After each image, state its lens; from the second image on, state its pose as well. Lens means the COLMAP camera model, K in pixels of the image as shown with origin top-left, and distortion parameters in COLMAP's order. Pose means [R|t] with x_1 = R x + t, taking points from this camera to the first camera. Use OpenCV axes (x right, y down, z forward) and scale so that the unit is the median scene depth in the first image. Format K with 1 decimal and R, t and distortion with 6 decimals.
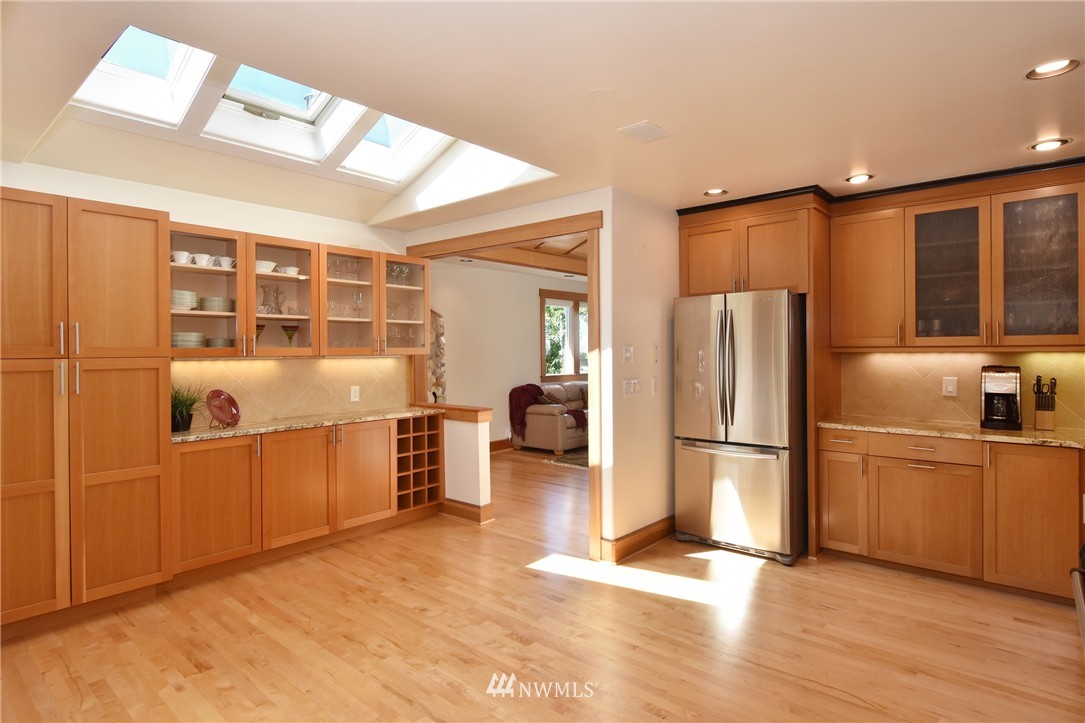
lens RADIAL K [[576.7, 0, 546.3], [0, 576.7, 355.1], [0, 0, 1]] dist [-0.000202, -0.009712]
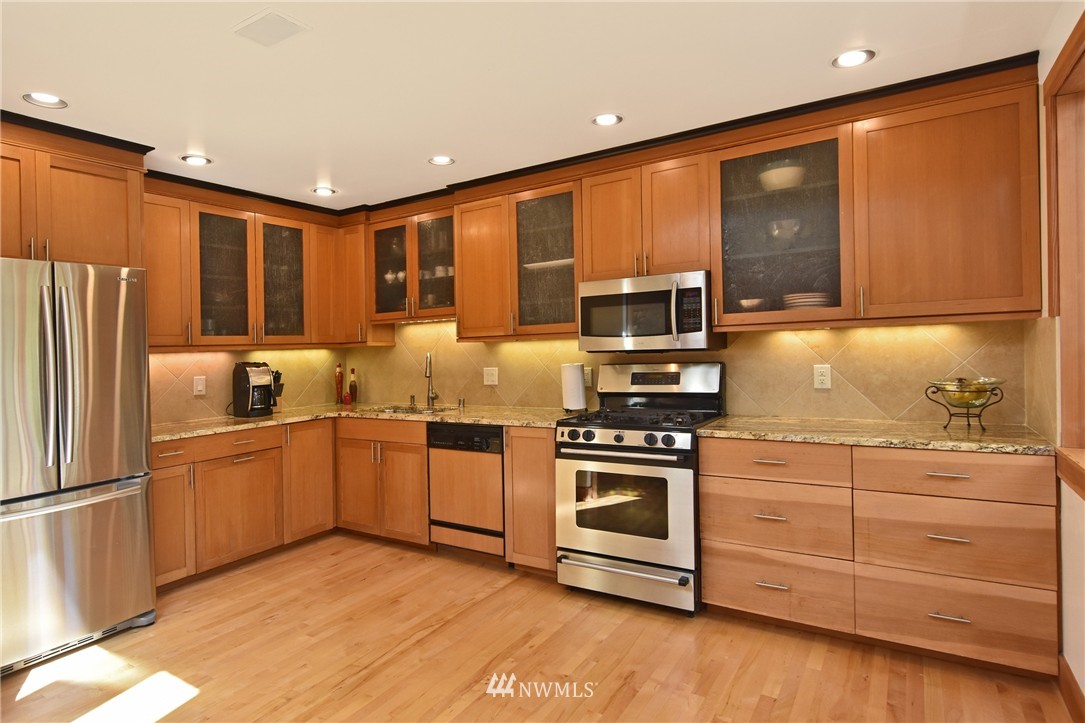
lens RADIAL K [[576.7, 0, 547.6], [0, 576.7, 349.9], [0, 0, 1]] dist [-0.000202, -0.009712]
pose [[-0.159962, 0.005104, 0.987110, -0.445180], [0.044152, 0.999023, 0.001990, 0.018092], [-0.986135, 0.043901, -0.160031, 0.597466]]
